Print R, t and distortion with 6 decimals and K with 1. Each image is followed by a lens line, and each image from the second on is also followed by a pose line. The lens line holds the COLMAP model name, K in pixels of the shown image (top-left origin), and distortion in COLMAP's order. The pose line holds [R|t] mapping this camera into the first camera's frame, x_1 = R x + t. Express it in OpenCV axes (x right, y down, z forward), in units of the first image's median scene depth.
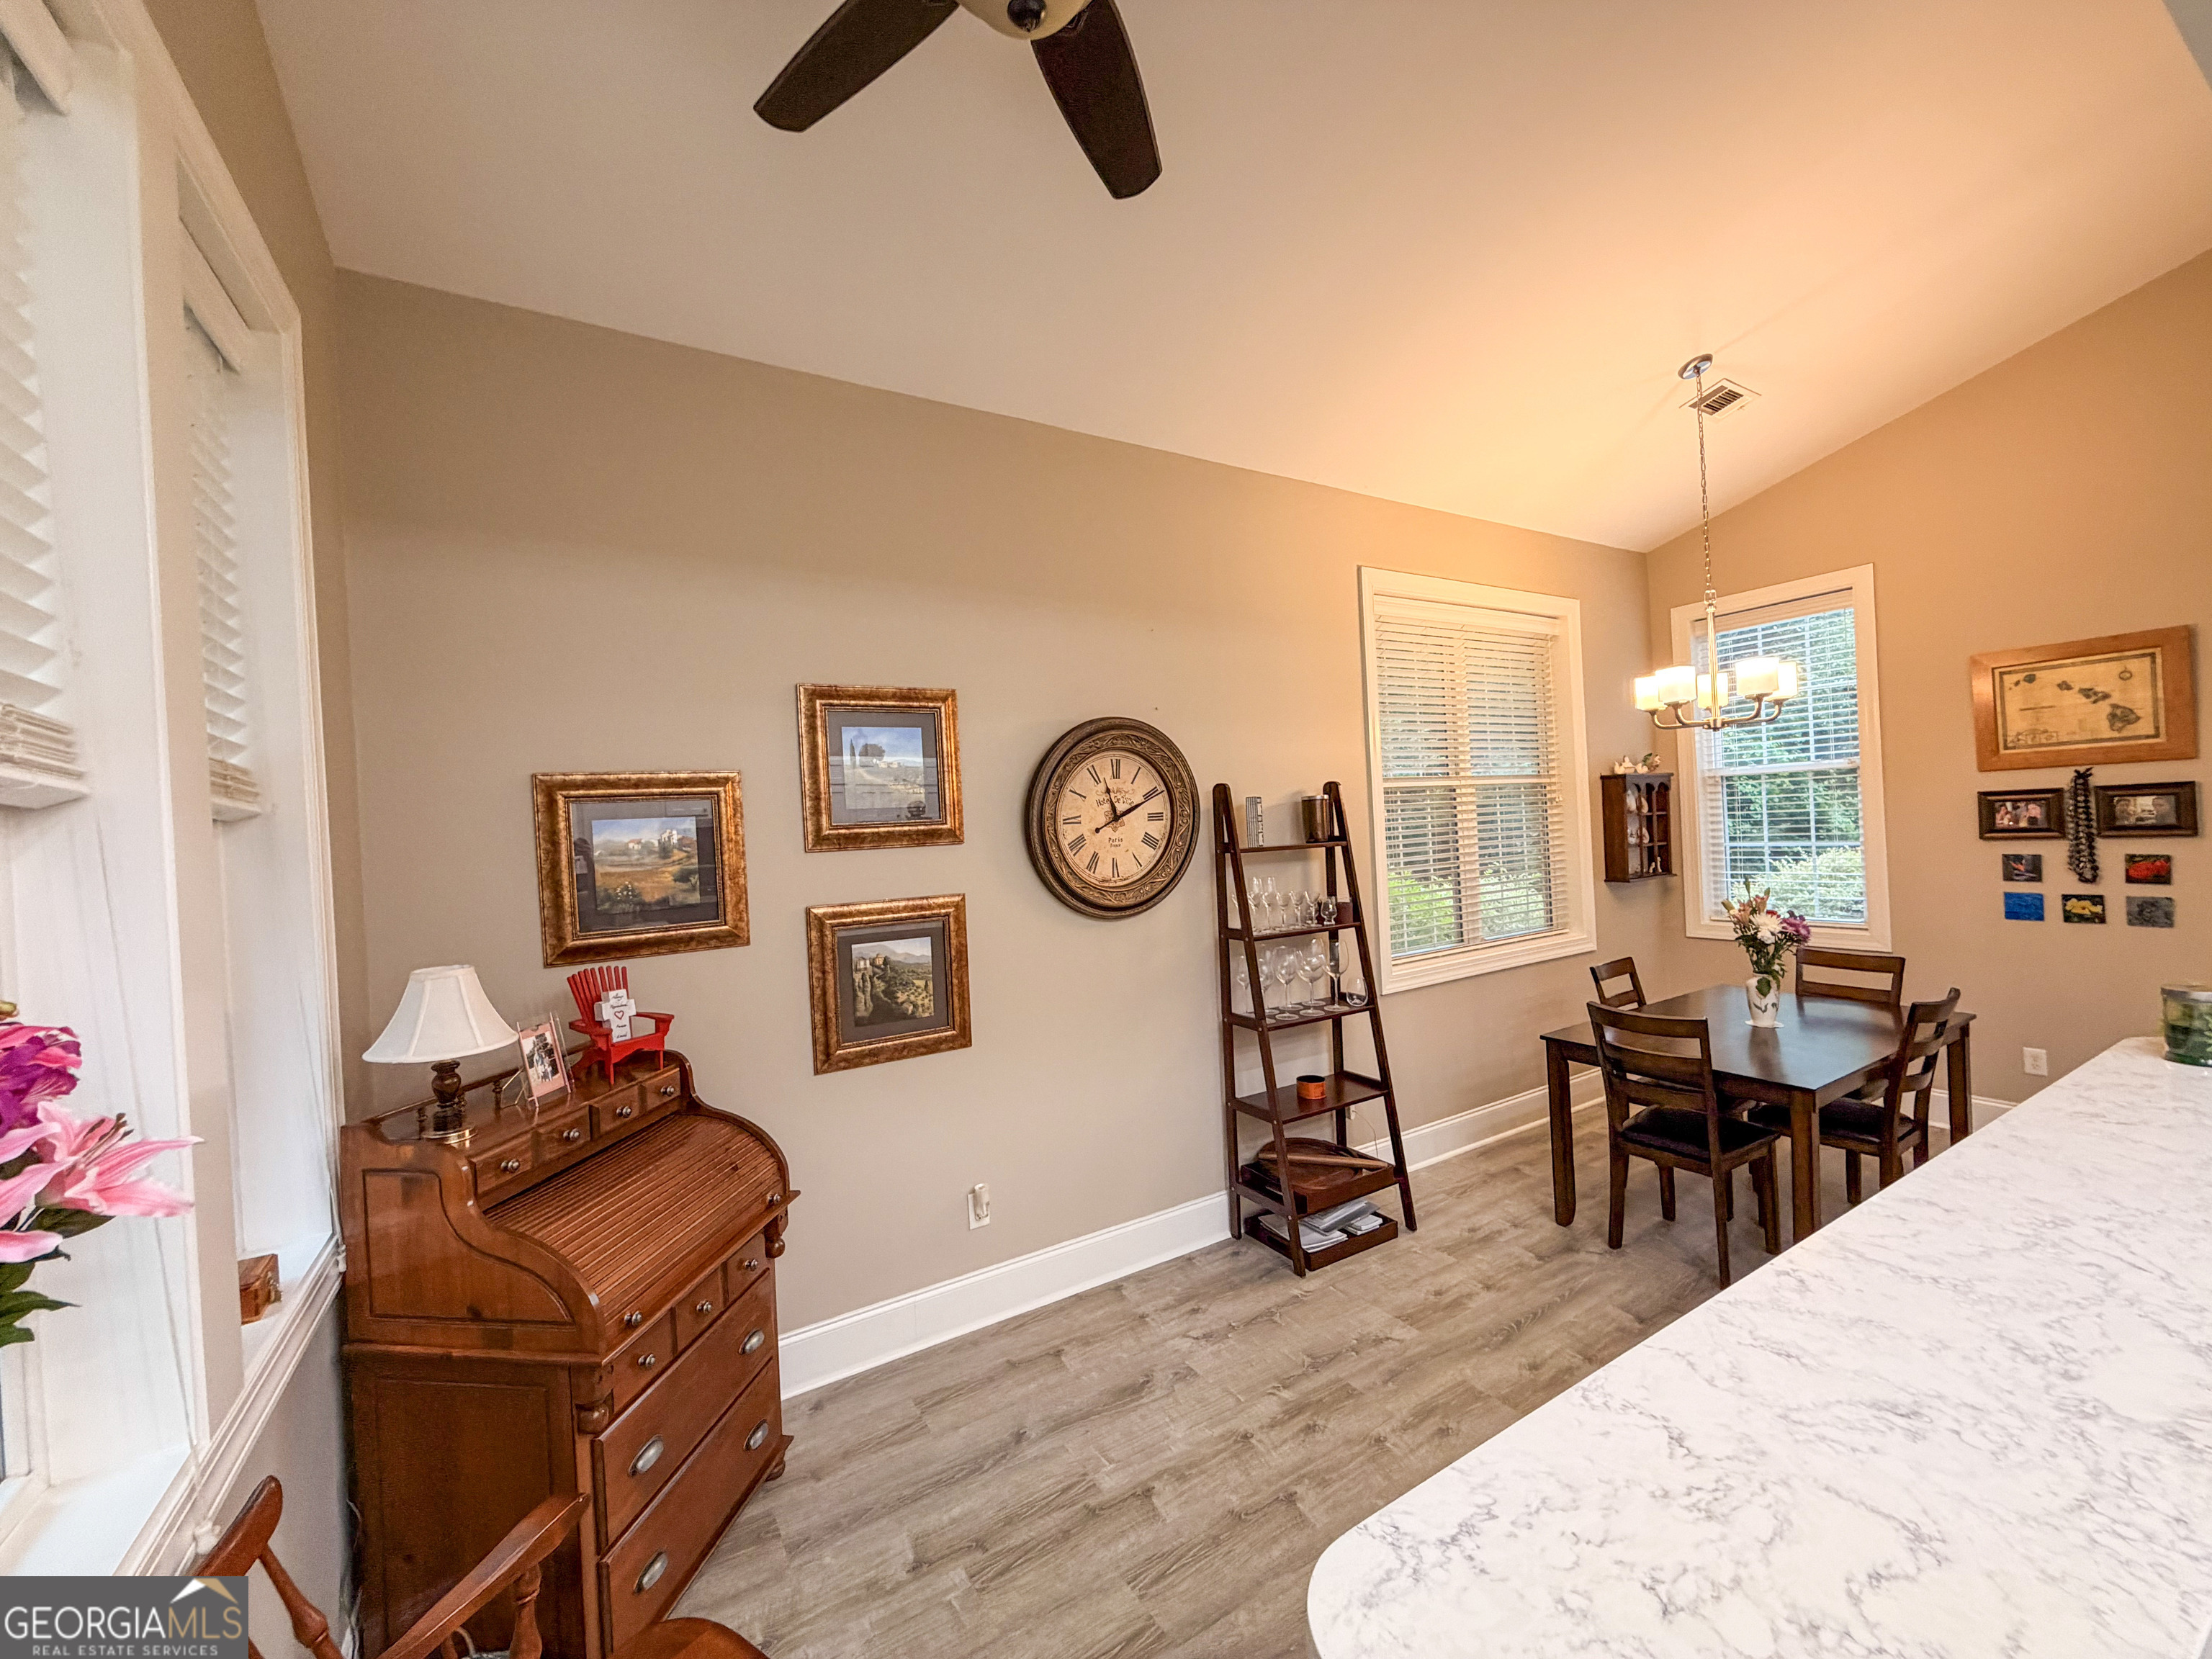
lens RADIAL K [[880.9, 0, 1099.3], [0, 880.9, 831.2], [0, 0, 1]] dist [0.002070, -0.000593]
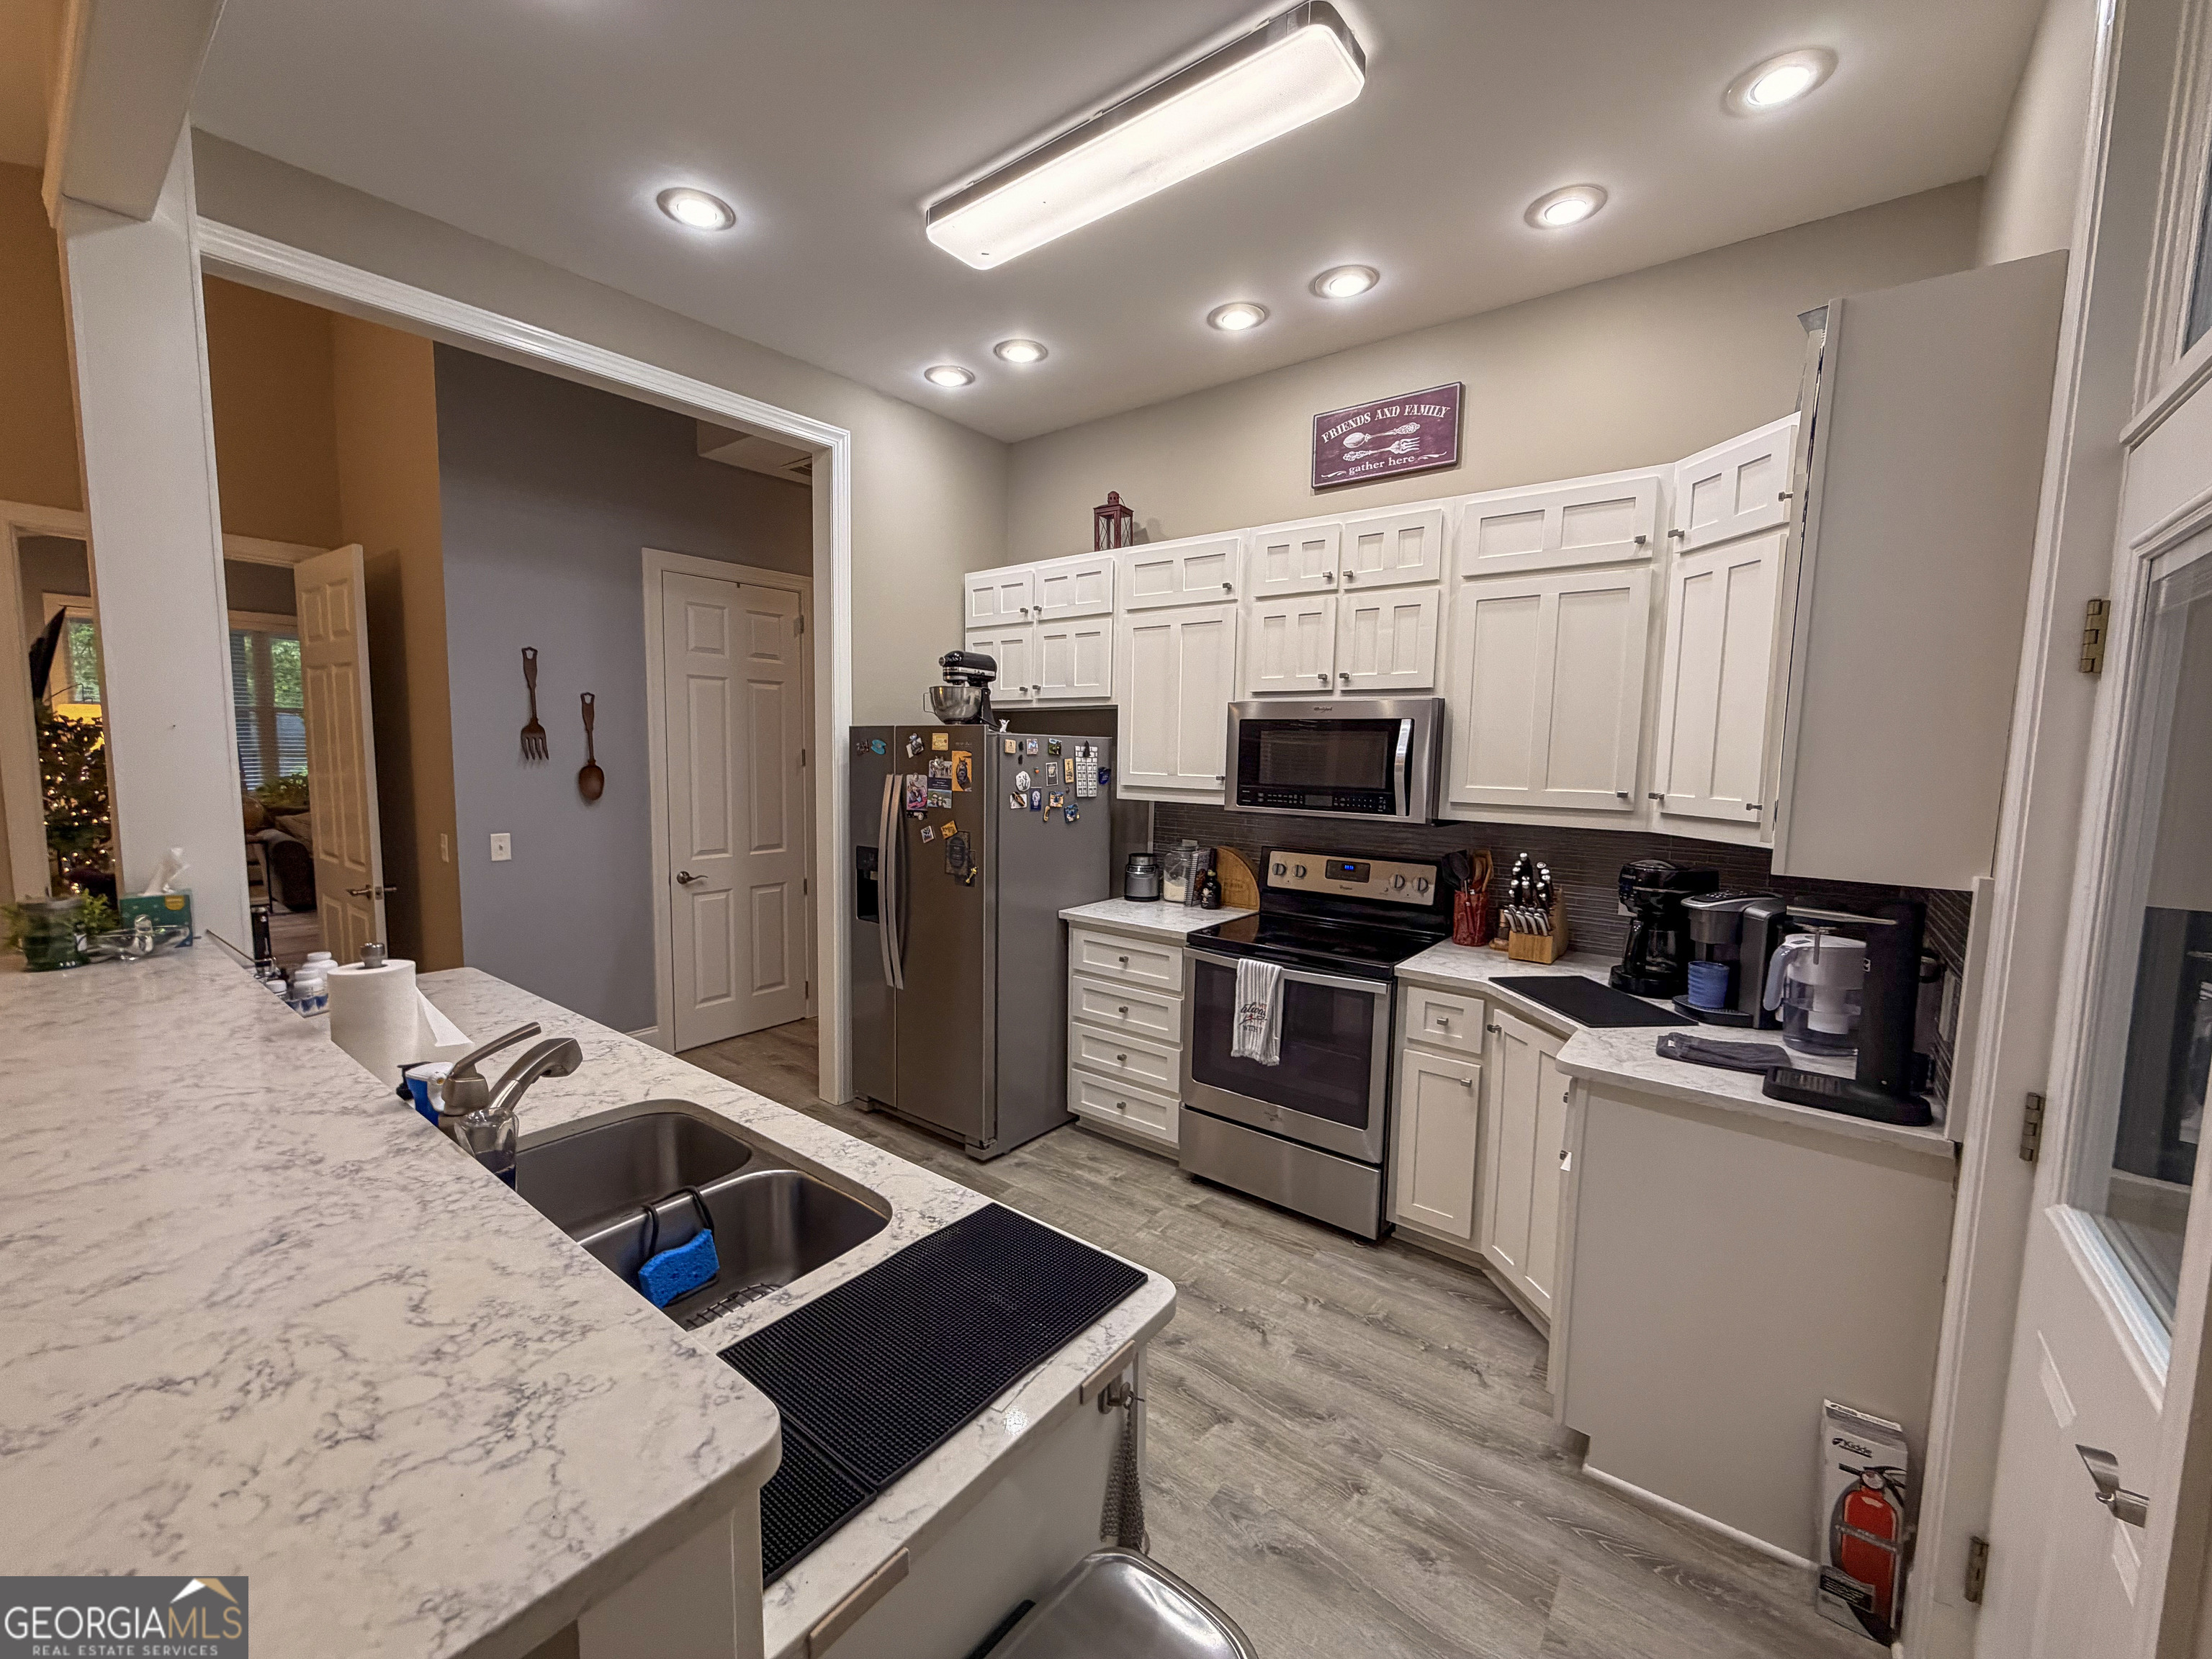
lens RADIAL K [[880.9, 0, 1097.4], [0, 880.9, 827.7], [0, 0, 1]] dist [0.002070, -0.000593]
pose [[-0.358713, -0.045543, 0.932336, -0.305155], [0.003298, 0.998741, 0.050056, 0.060356], [-0.933442, 0.021031, -0.358112, 0.281775]]
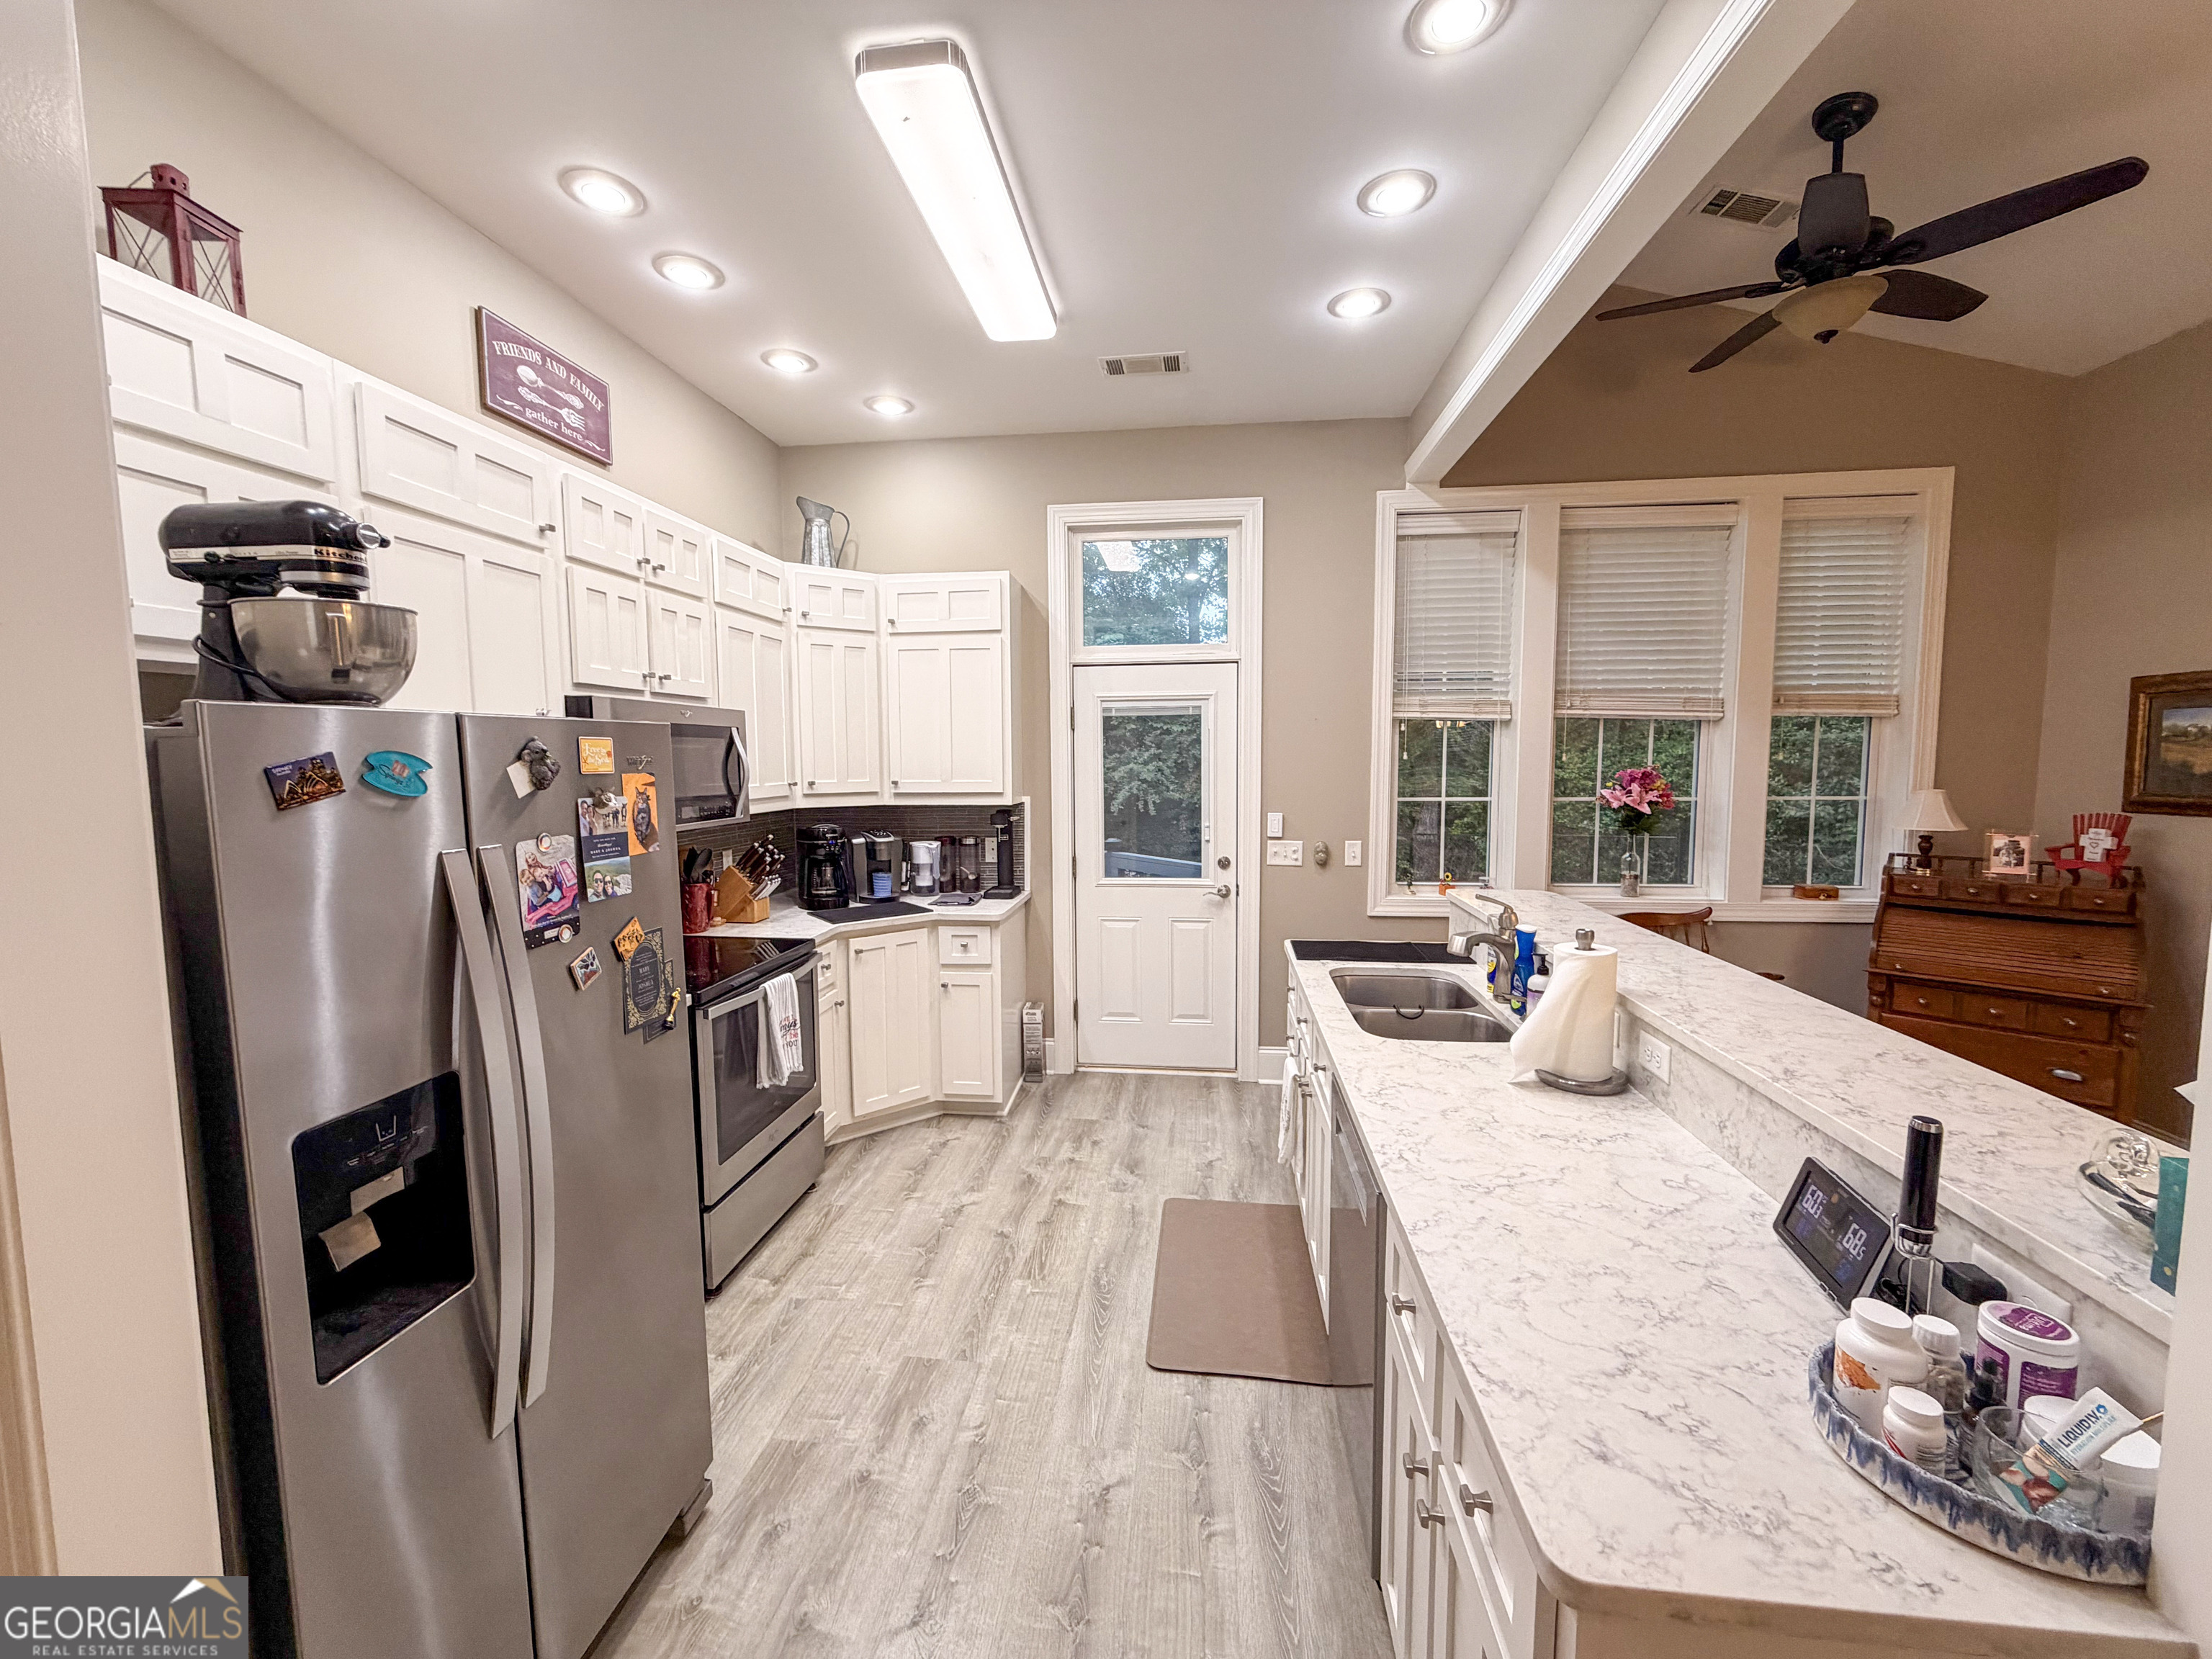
lens RADIAL K [[880.9, 0, 1103.1], [0, 880.9, 829.4], [0, 0, 1]] dist [0.002070, -0.000593]
pose [[-0.611050, 0.121162, -0.782265, 2.005326], [0.034930, 0.991381, 0.126267, -0.052022], [0.790821, 0.049831, -0.610015, 0.841569]]
